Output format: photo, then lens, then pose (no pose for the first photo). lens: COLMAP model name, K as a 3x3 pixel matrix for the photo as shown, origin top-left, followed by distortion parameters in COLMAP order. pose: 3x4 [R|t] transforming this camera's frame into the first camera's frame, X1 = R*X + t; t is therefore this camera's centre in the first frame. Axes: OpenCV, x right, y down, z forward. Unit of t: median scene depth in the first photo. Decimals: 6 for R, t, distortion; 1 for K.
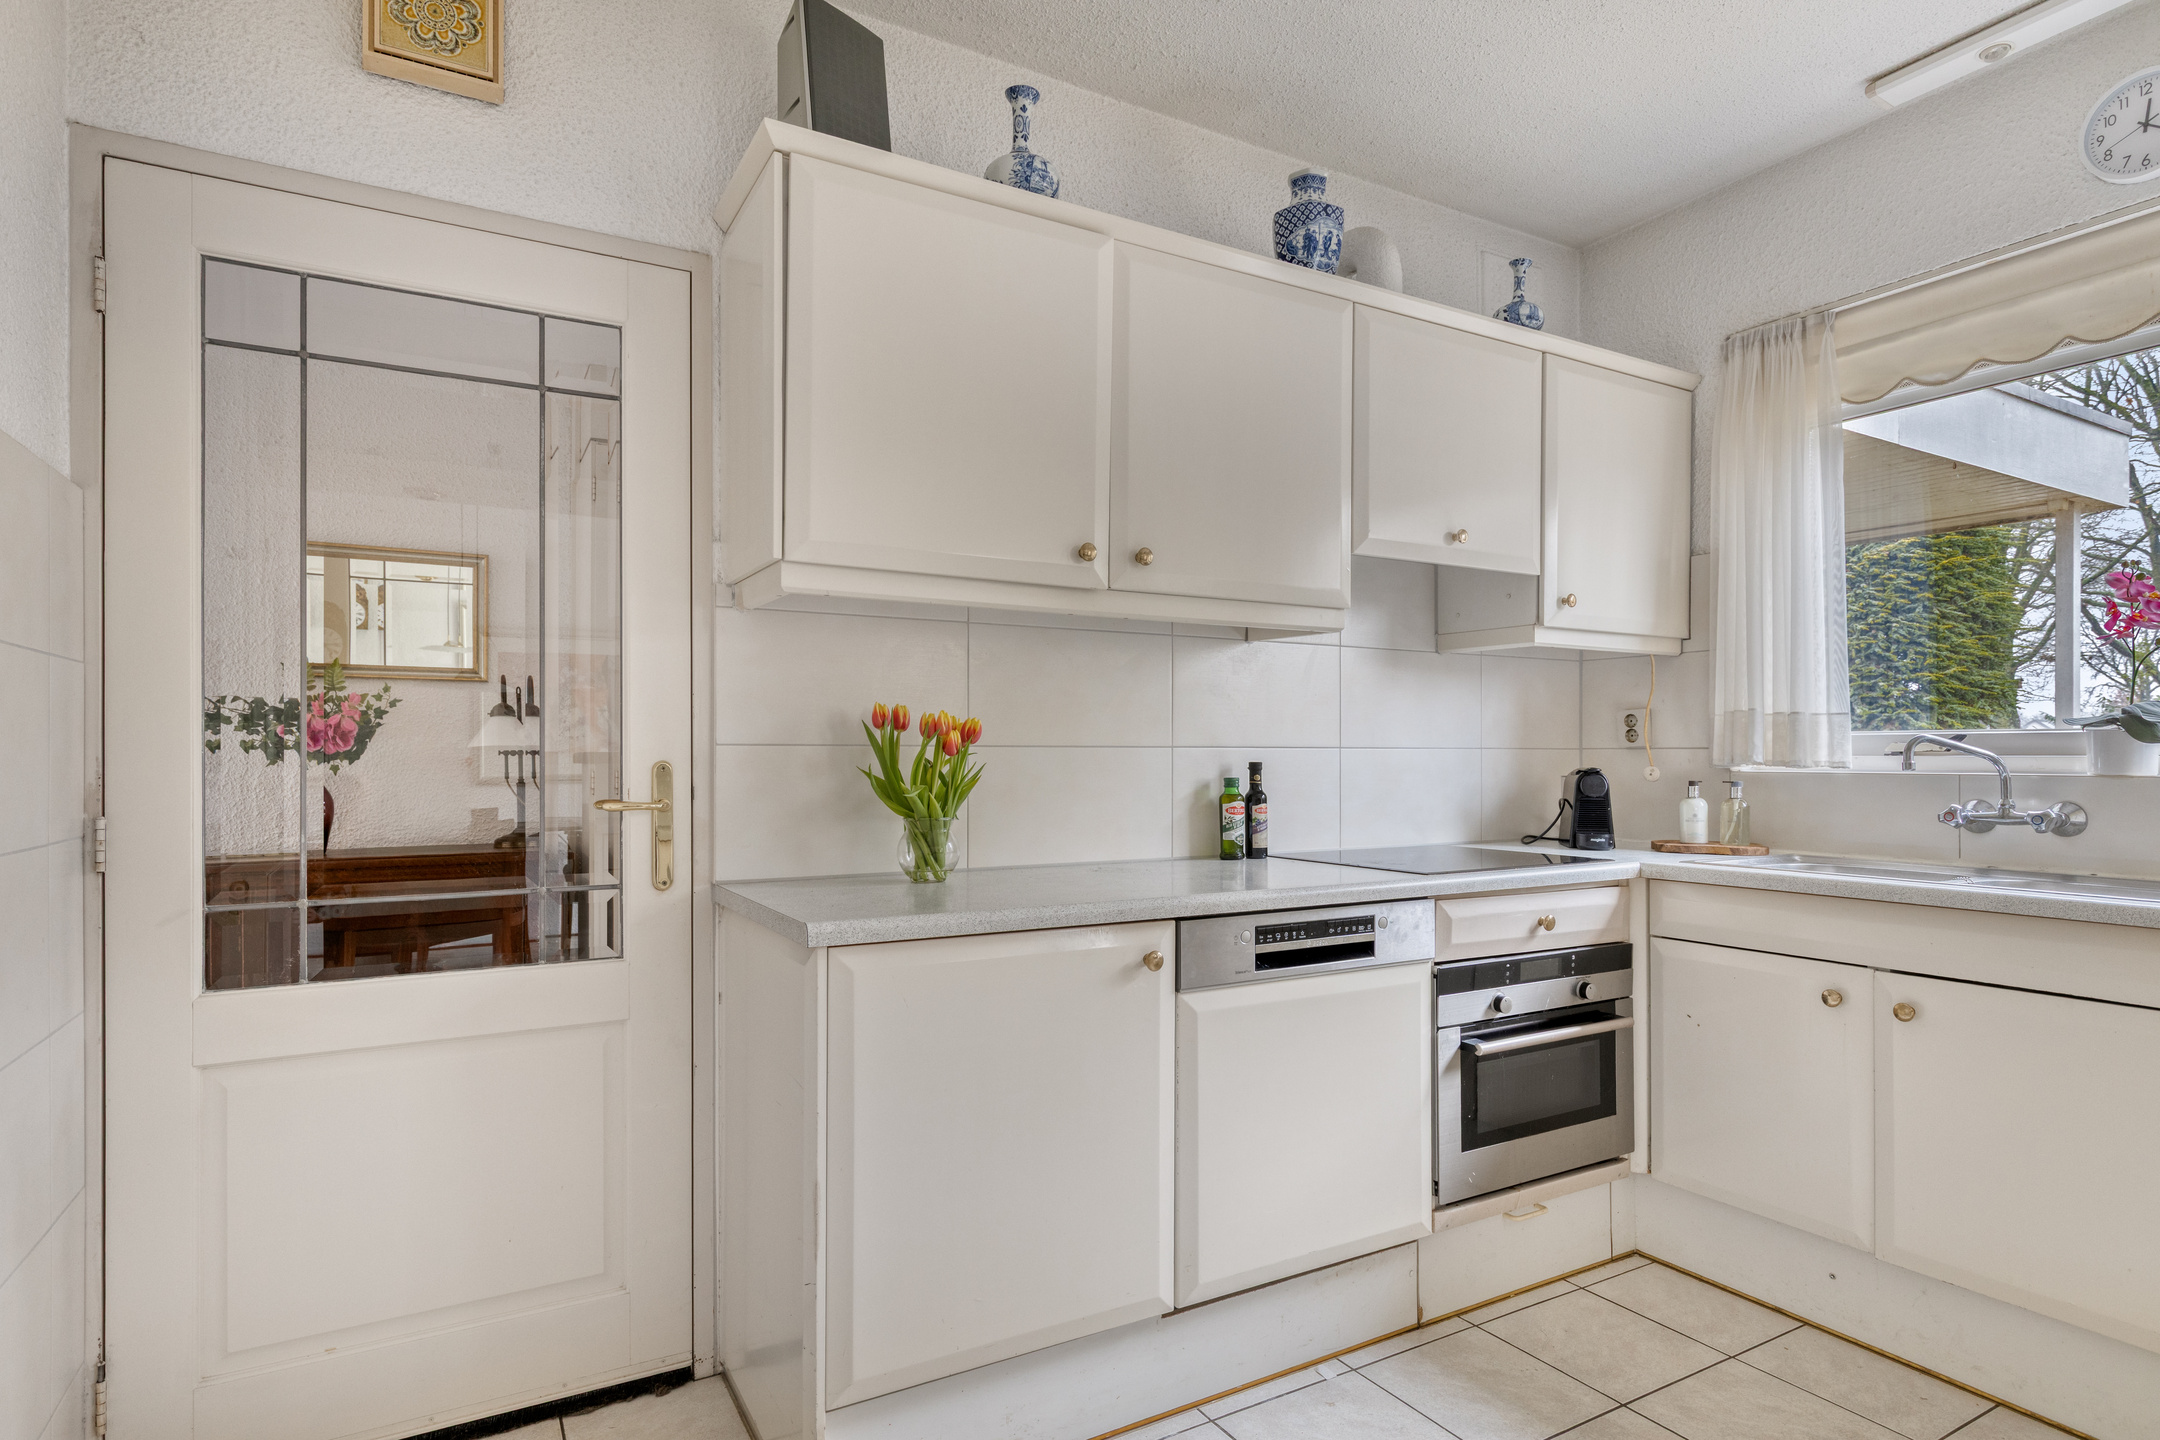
lens RADIAL K [[1140.0, 0, 1082.7], [0, 1140.0, 754.3], [0, 0, 1]] dist [0.000207, -0.000121]
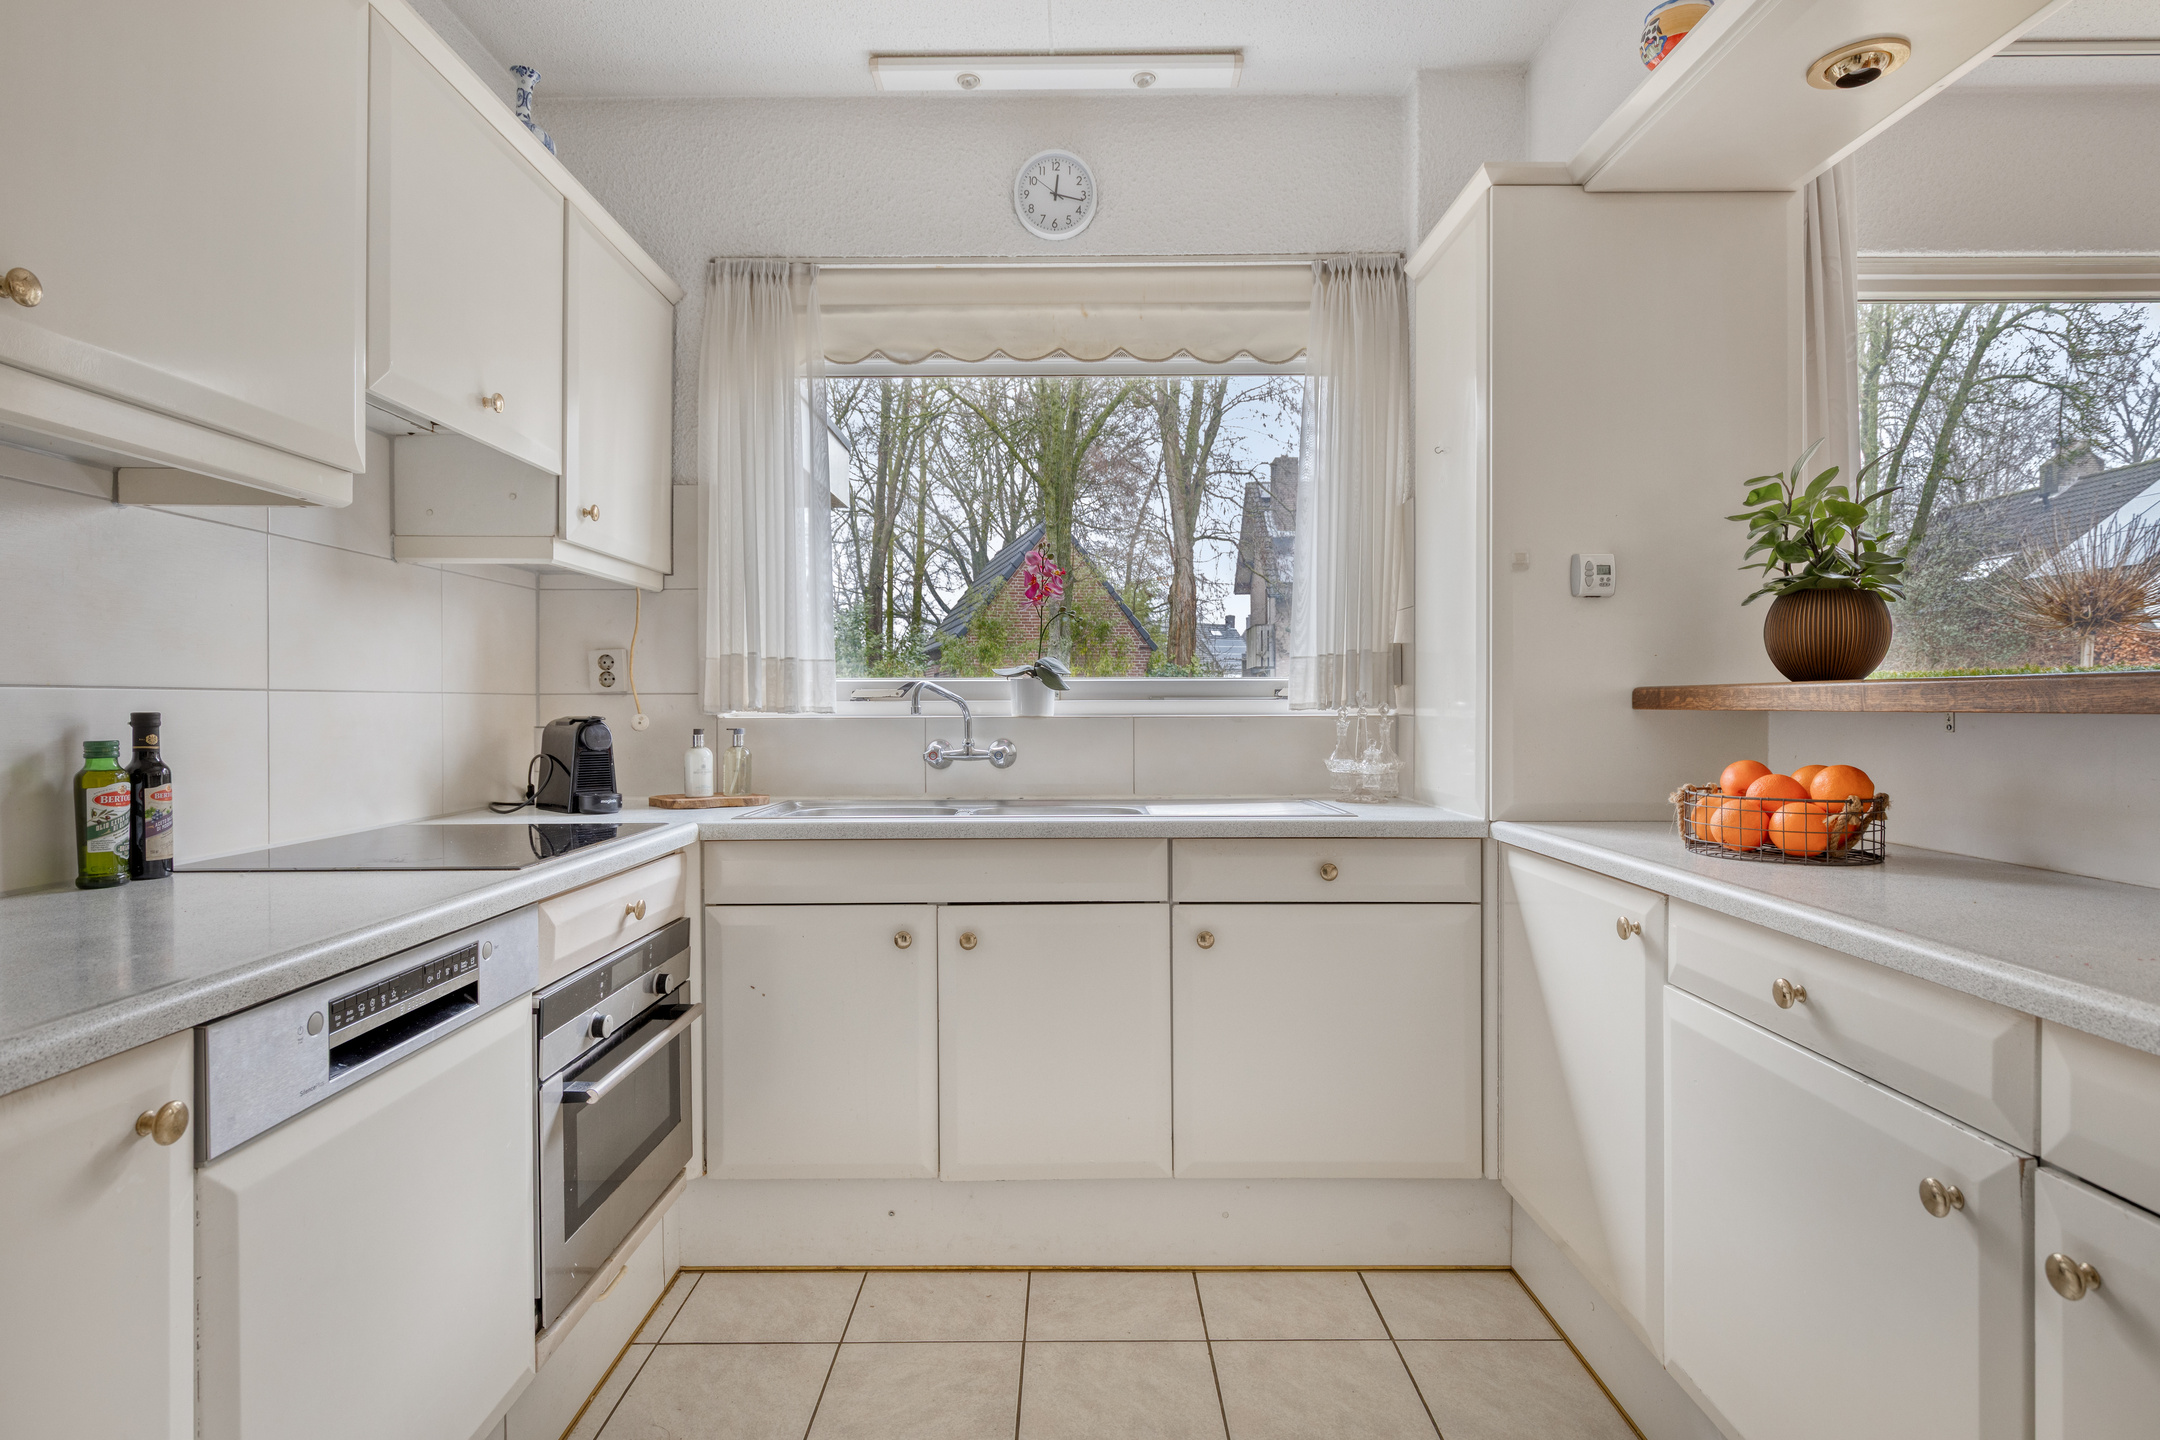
lens RADIAL K [[1136.5, 0, 1074.5], [0, 1136.5, 707.4], [0, 0, 1]] dist [-0.000447, 0.001014]
pose [[0.496214, -0.005511, 0.868183, -0.117890], [0.003483, 0.999984, 0.004357, 0.003217], [-0.868193, 0.000862, 0.496225, 0.305675]]
